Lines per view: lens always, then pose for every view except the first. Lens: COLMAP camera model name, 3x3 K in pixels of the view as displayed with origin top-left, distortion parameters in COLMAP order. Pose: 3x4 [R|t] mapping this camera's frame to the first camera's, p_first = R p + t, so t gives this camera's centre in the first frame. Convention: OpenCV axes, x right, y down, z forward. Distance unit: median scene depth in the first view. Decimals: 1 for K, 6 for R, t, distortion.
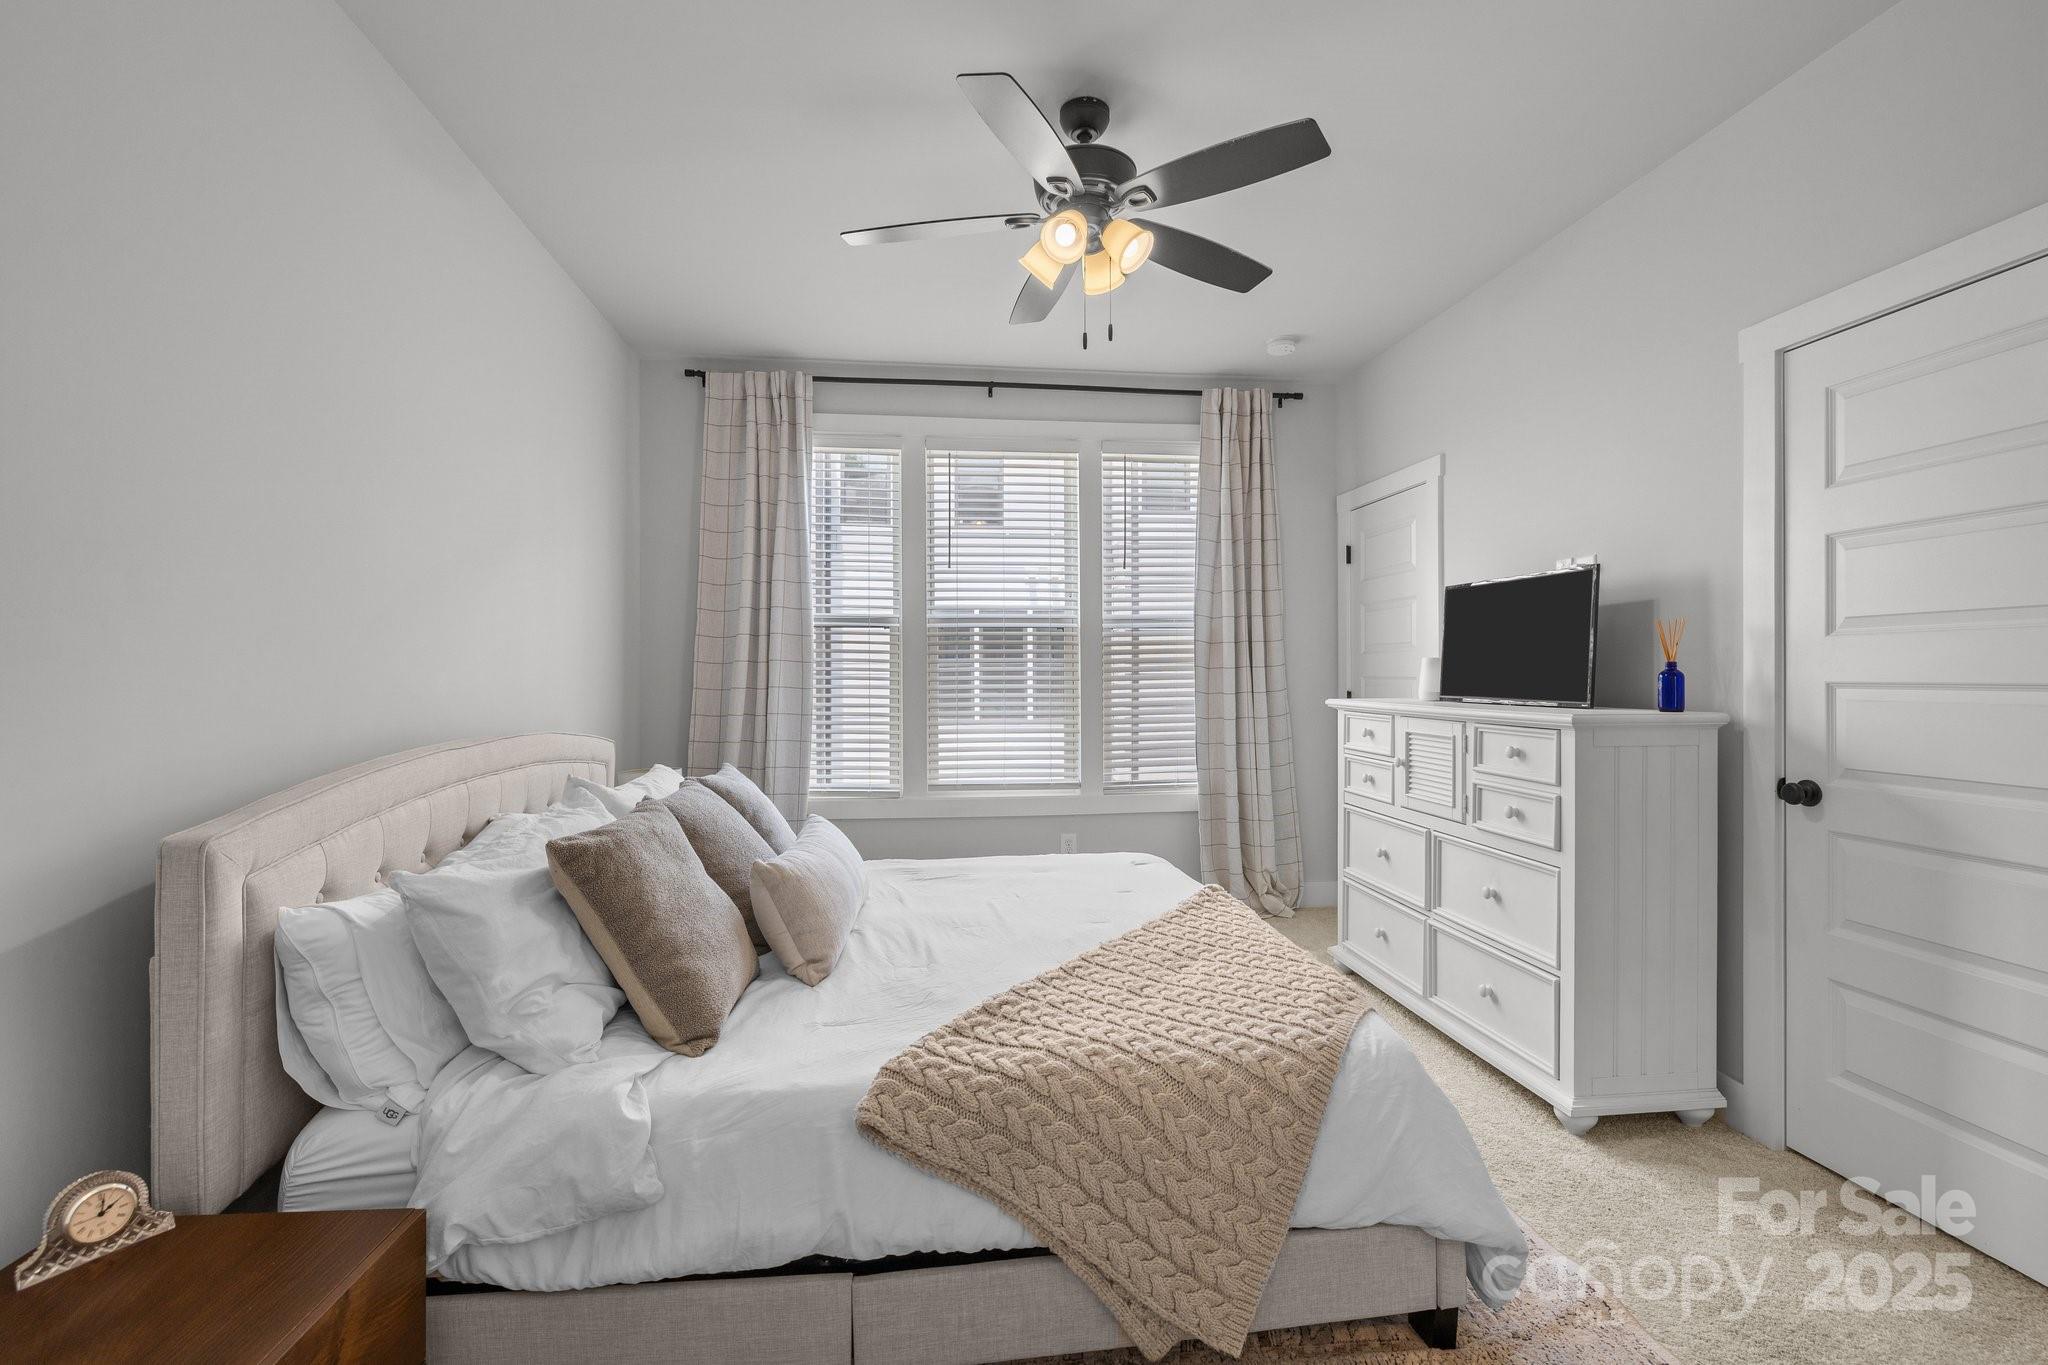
lens RADIAL K [[893.2, 0, 1024.0], [0, 893.2, 682.5], [0, 0, 1]] dist [-0.003980, 0.000193]
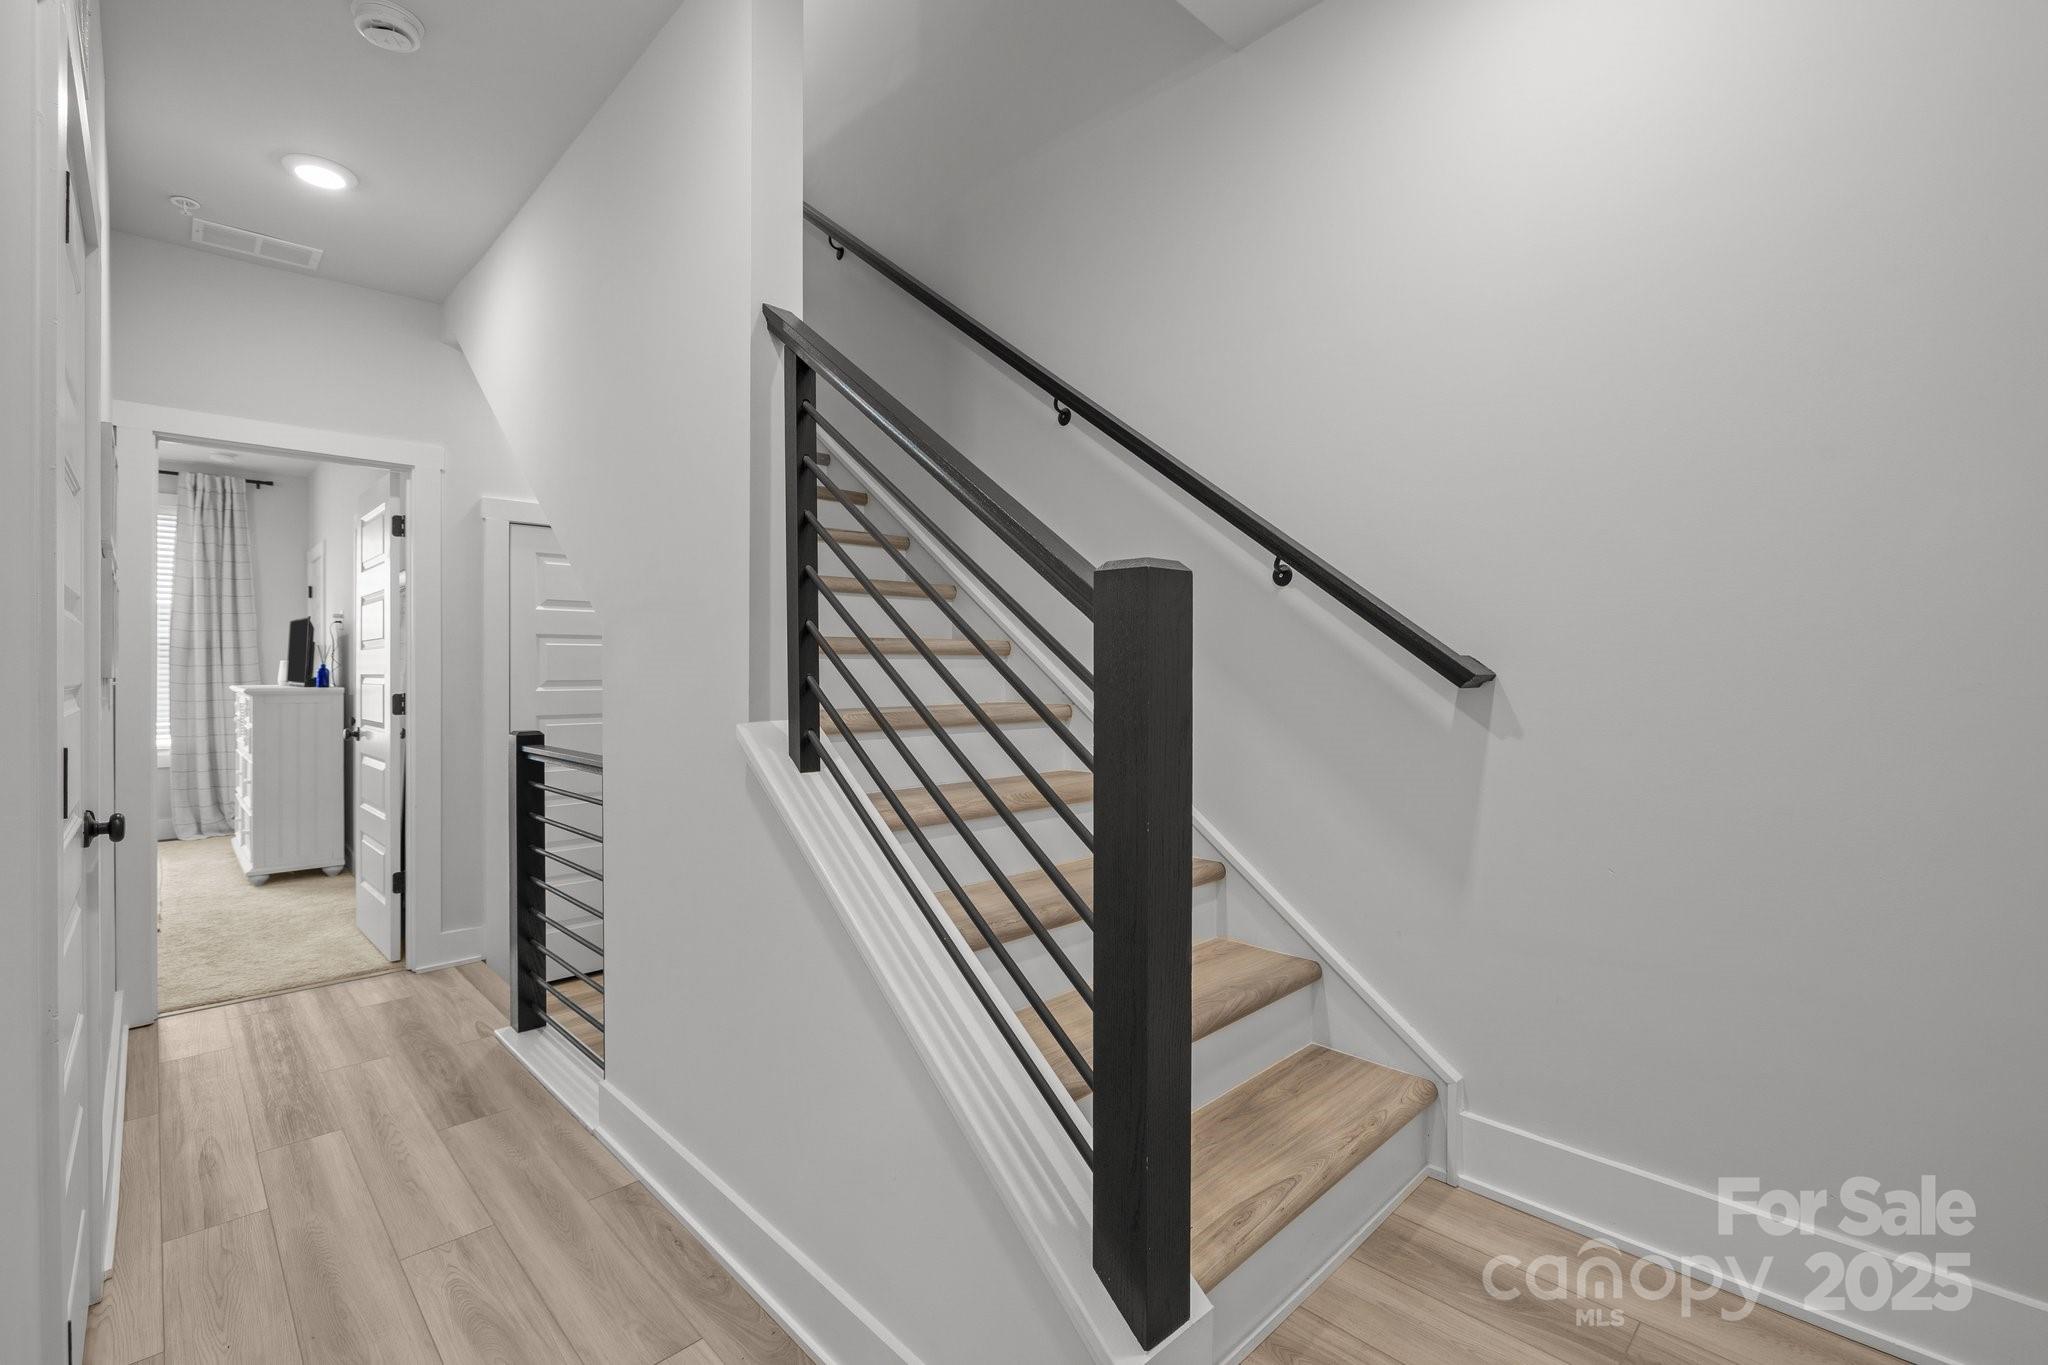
lens RADIAL K [[908.4, 0, 1020.4], [0, 908.4, 660.0], [0, 0, 1]] dist [-0.007016, -0.000039]
pose [[0.792870, 0.005362, 0.609367, 0.416639], [0.006235, 0.999838, -0.016911, 0.007977], [-0.609359, 0.017208, 0.792708, -1.038078]]
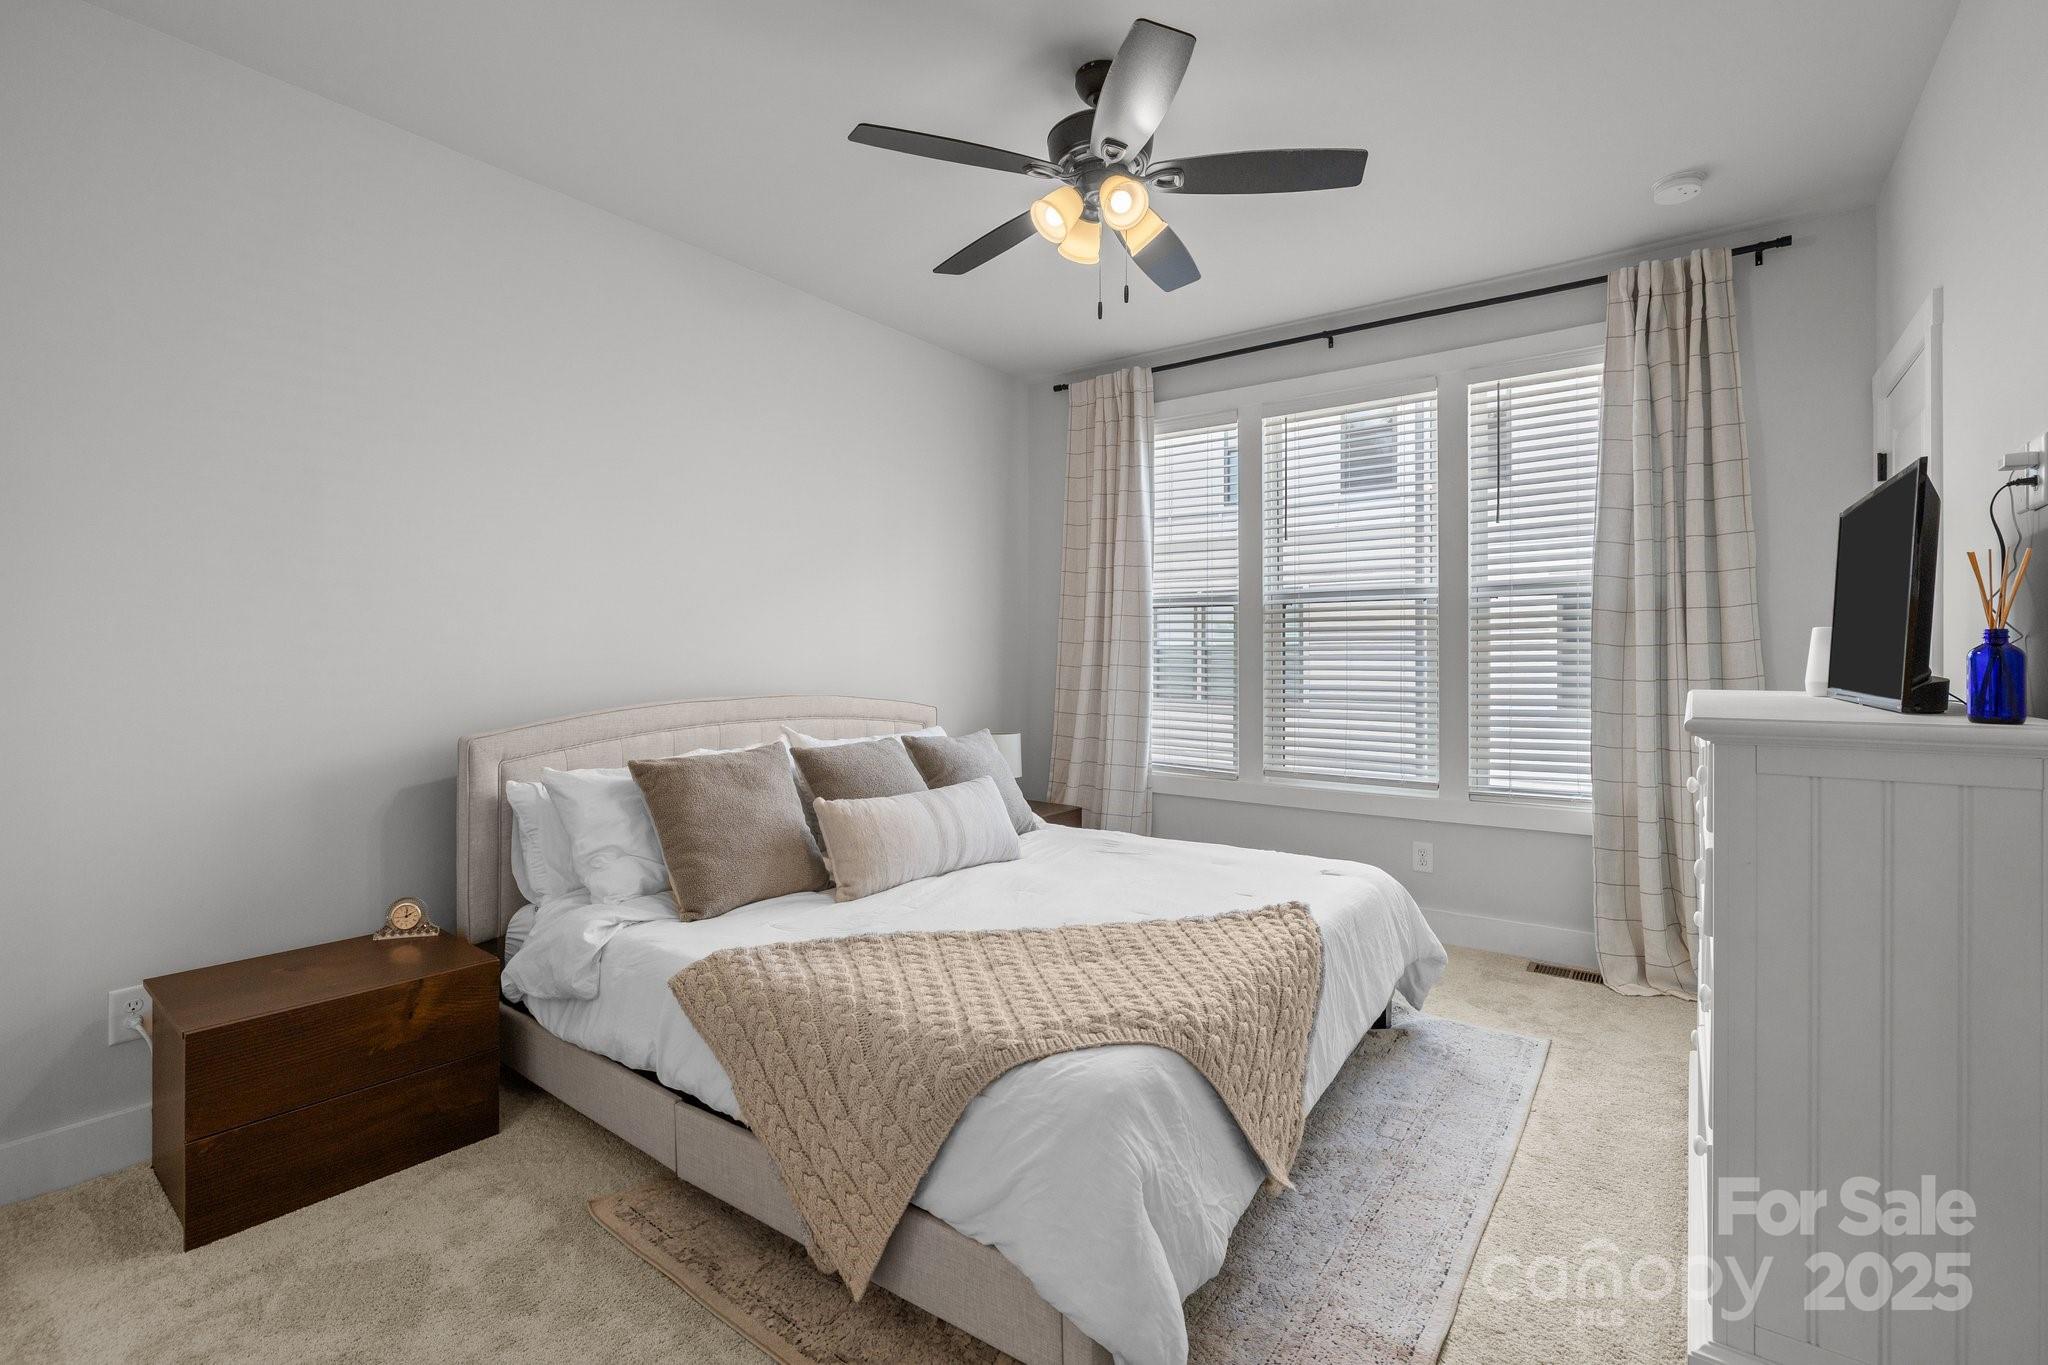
lens RADIAL K [[908.4, 0, 1020.4], [0, 908.4, 660.0], [0, 0, 1]] dist [-0.007016, -0.000039]
pose [[0.734489, 0.006728, -0.678587, 0.379127], [-0.009342, 0.999956, -0.000198, 0.000586], [0.678556, 0.006485, 0.734520, 0.119041]]
